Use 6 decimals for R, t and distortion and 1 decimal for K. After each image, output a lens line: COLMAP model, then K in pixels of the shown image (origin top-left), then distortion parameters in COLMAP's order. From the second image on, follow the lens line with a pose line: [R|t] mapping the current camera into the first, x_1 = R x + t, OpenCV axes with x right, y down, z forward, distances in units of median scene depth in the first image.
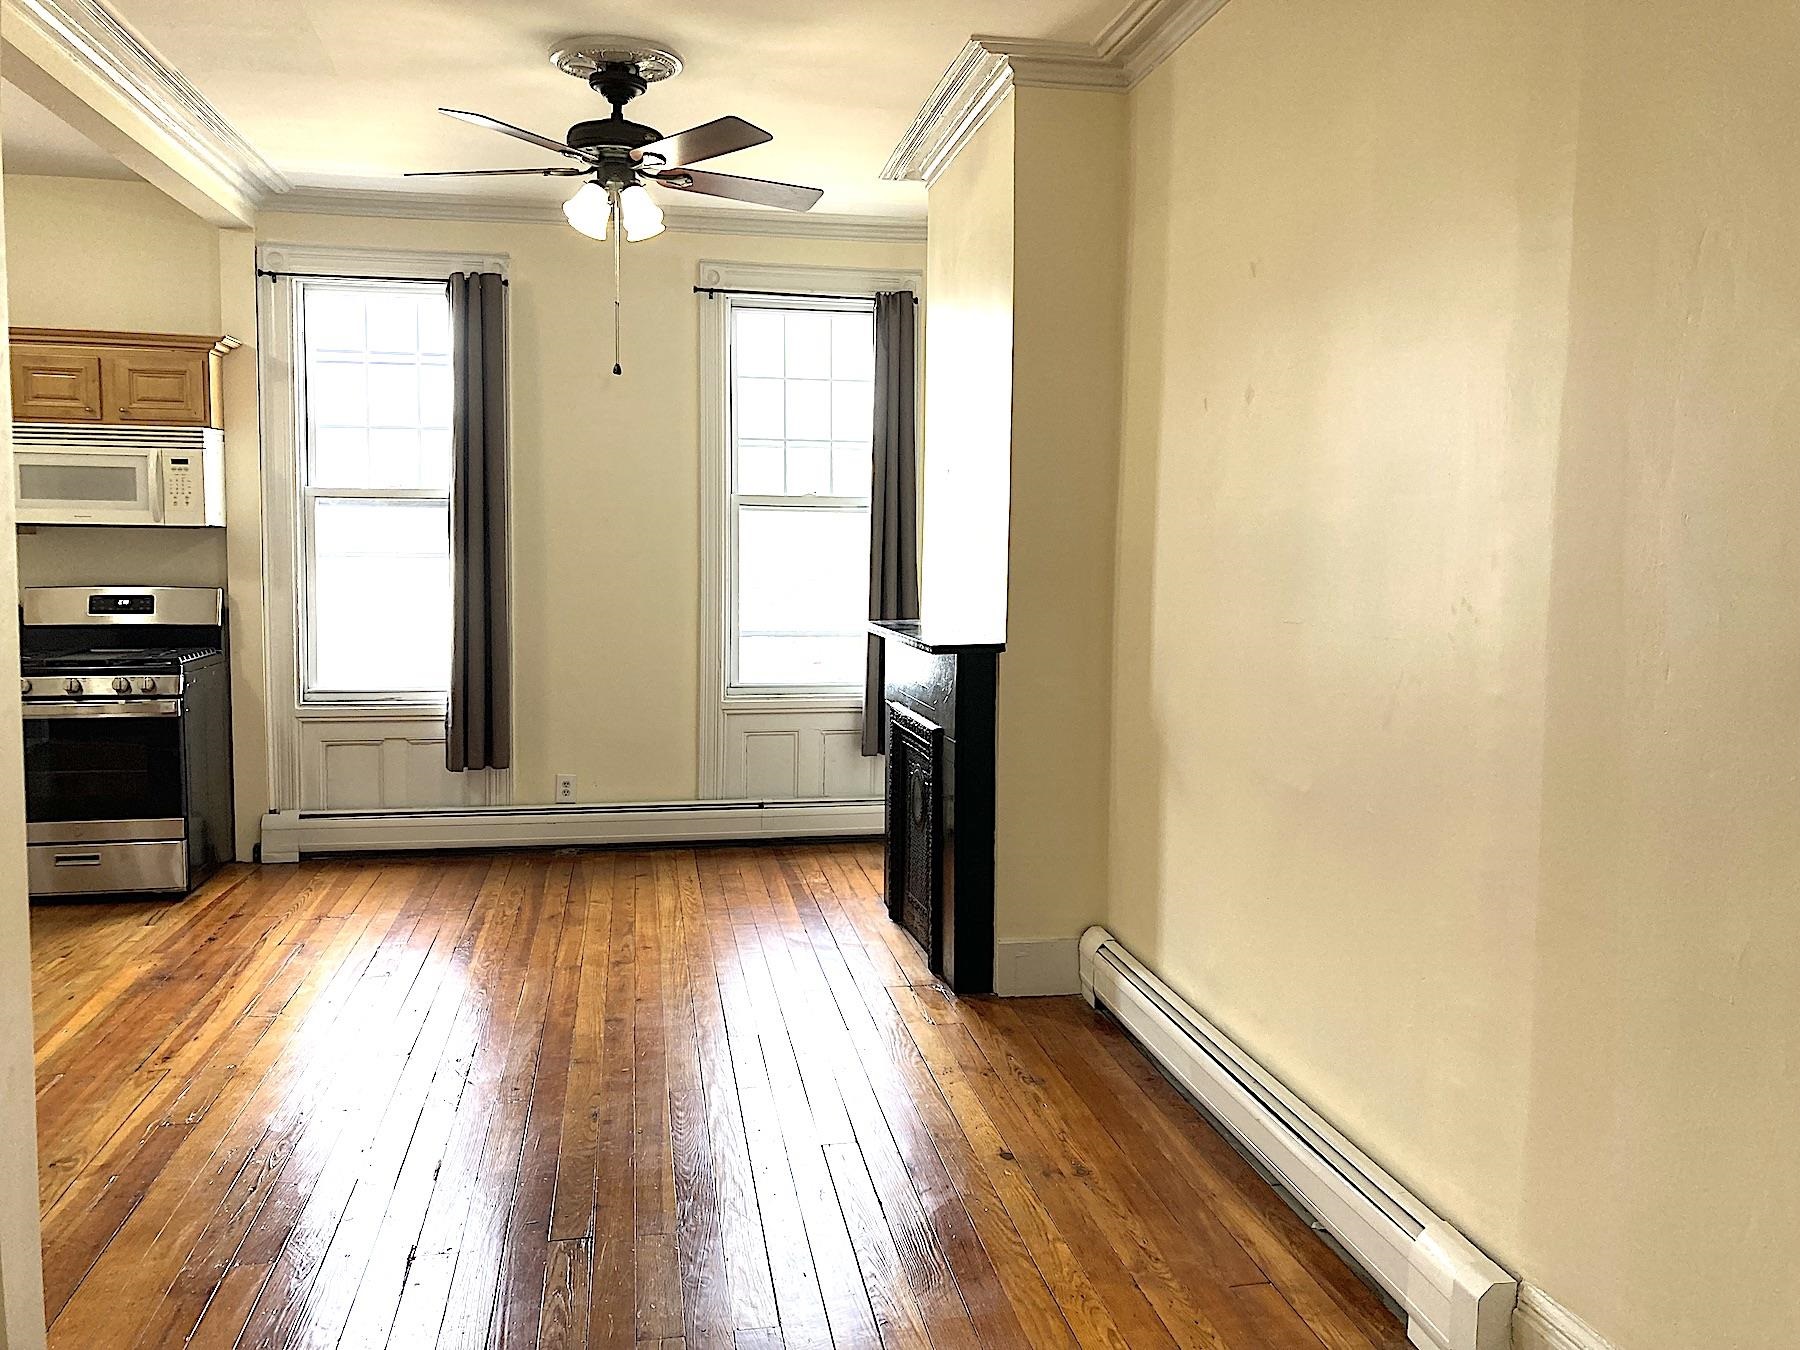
lens RADIAL K [[1450.5, 0, 938.7], [0, 1450.5, 671.8], [0, 0, 1]] dist [0.055676, -0.115573]
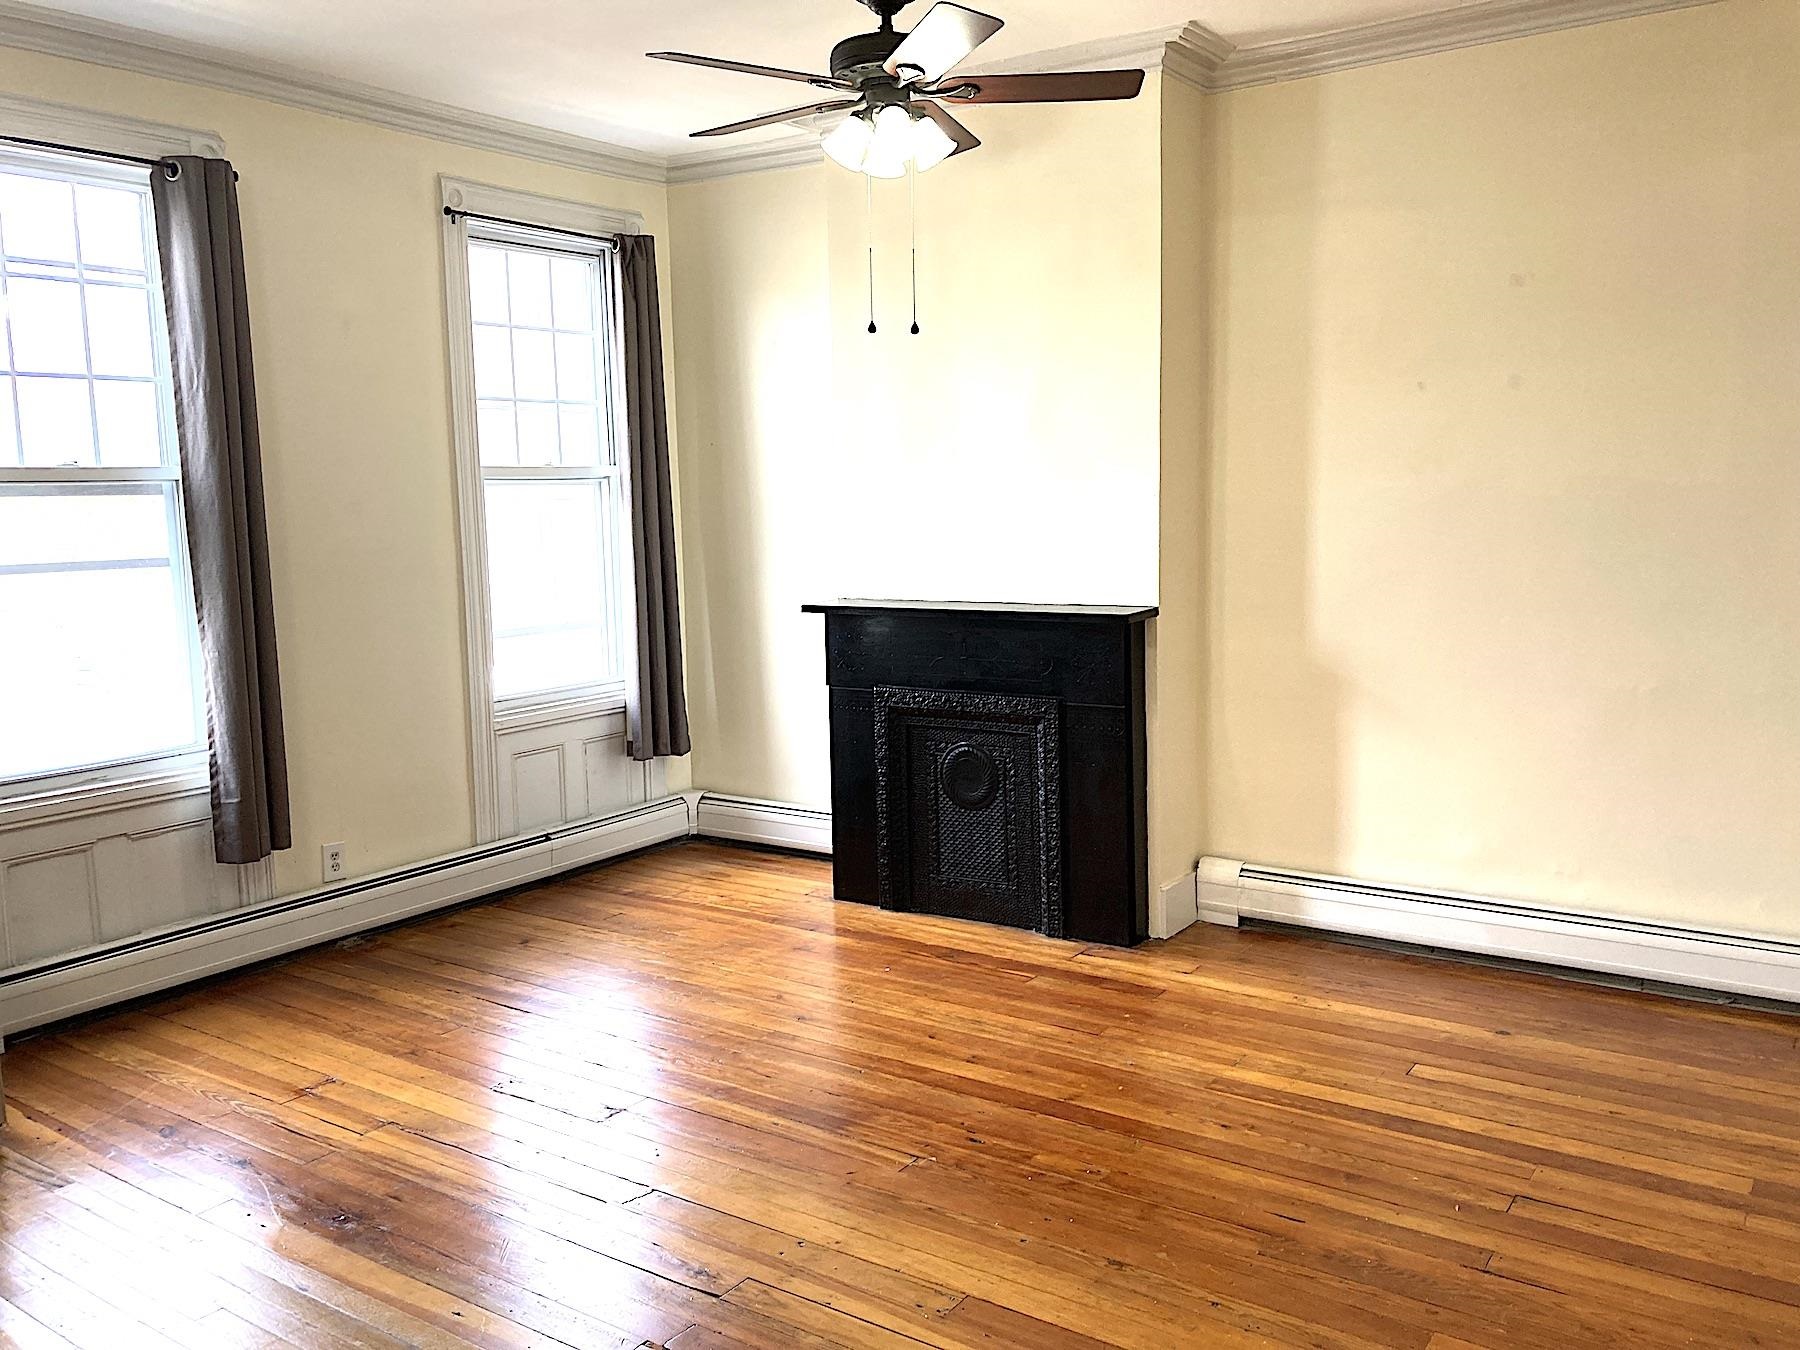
lens RADIAL K [[1450.5, 0, 938.7], [0, 1450.5, 671.8], [0, 0, 1]] dist [0.055676, -0.115573]
pose [[0.713150, -0.110200, 0.692295, -0.543977], [0.090194, 0.993782, 0.065280, -0.038474], [-0.695185, 0.015886, 0.718656, 0.238607]]
